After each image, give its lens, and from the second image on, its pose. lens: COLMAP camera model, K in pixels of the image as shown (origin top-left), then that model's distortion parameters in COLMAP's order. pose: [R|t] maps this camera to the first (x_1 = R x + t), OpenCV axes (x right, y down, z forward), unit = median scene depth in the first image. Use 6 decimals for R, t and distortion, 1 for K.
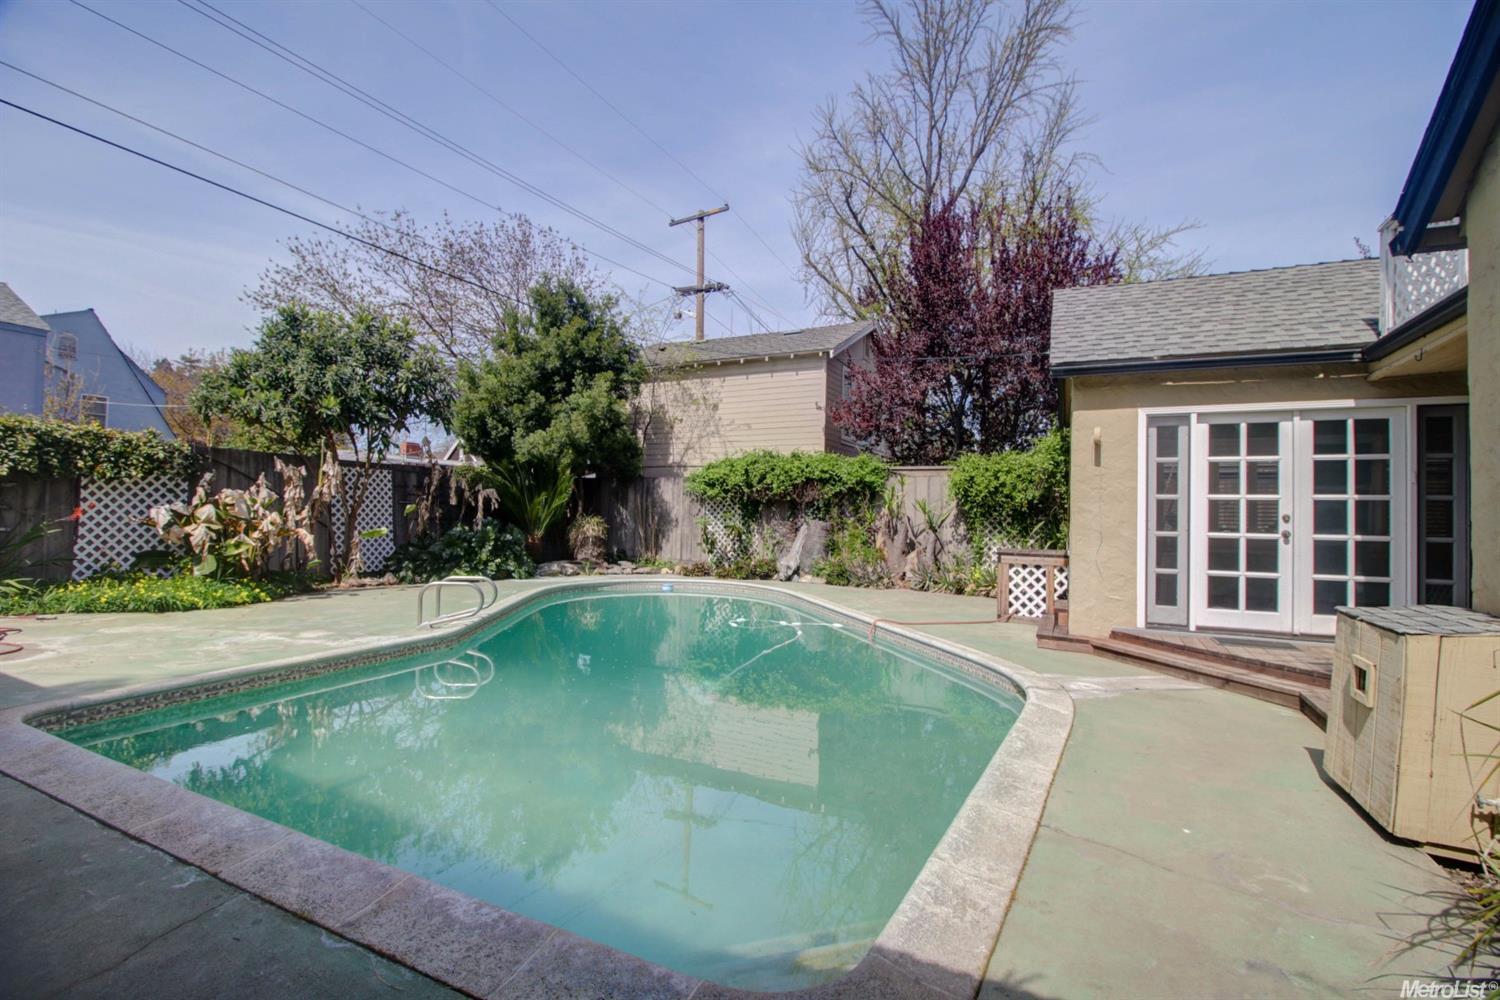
lens RADIAL K [[695.5, 0, 750.0], [0, 695.5, 500.0], [0, 0, 1]] dist [0.008826, -0.013408]
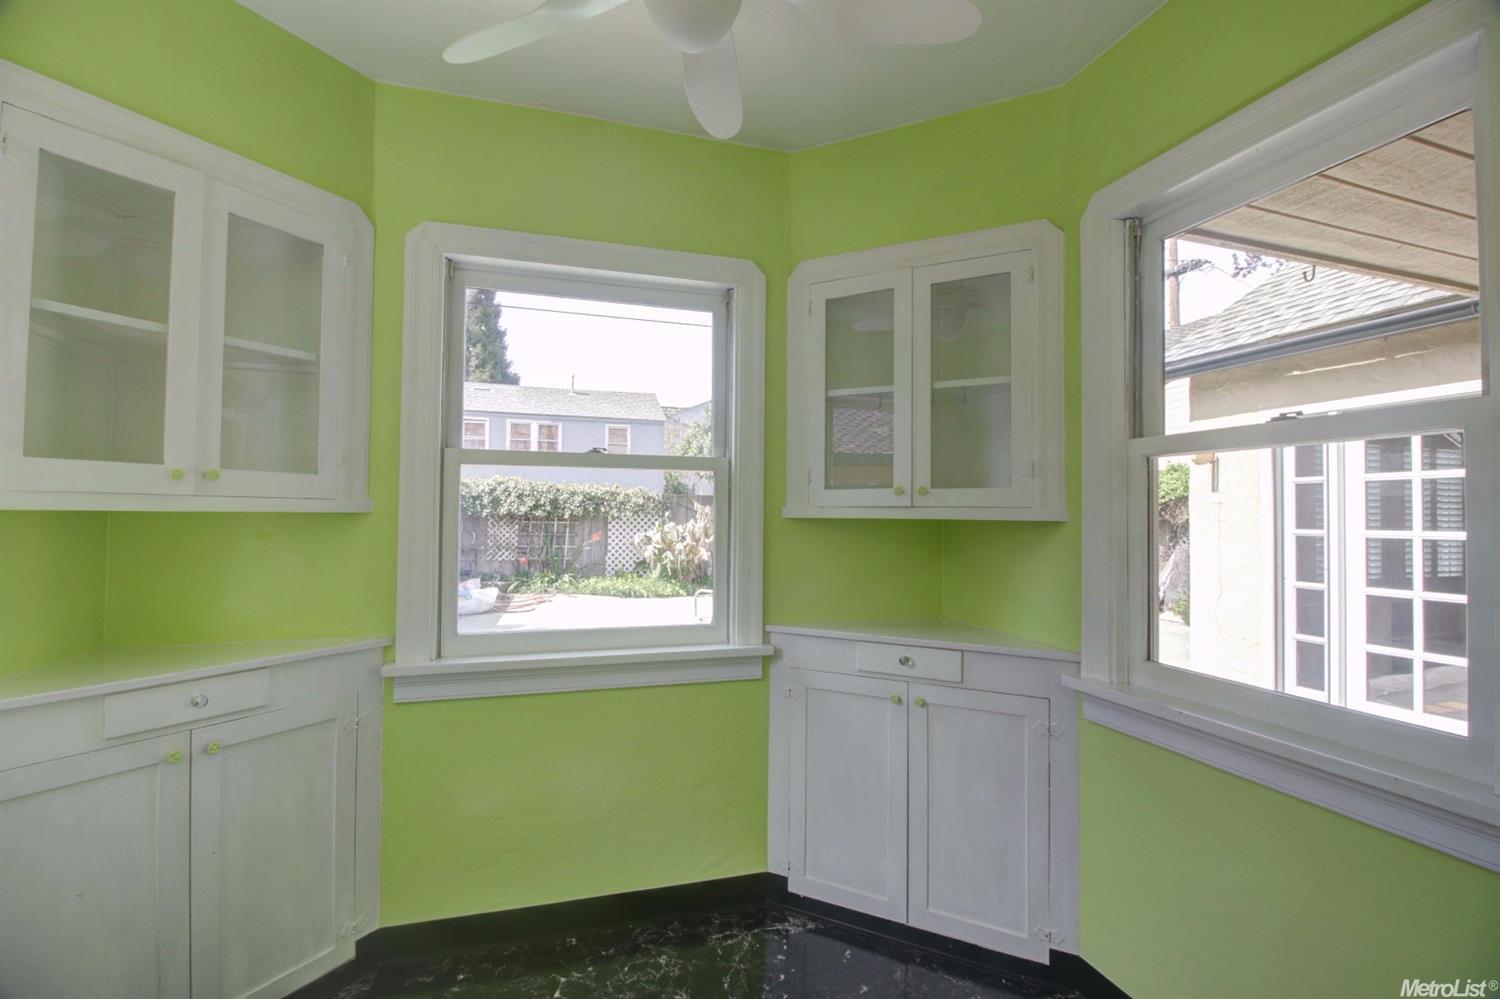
lens RADIAL K [[695.5, 0, 750.0], [0, 695.5, 499.5], [0, 0, 1]] dist [0.008826, -0.013408]
pose [[0.692070, -0.036410, -0.720911, 0.532398], [0.022433, 0.999330, -0.028936, -0.017910], [0.721482, 0.003853, 0.692423, 0.051565]]
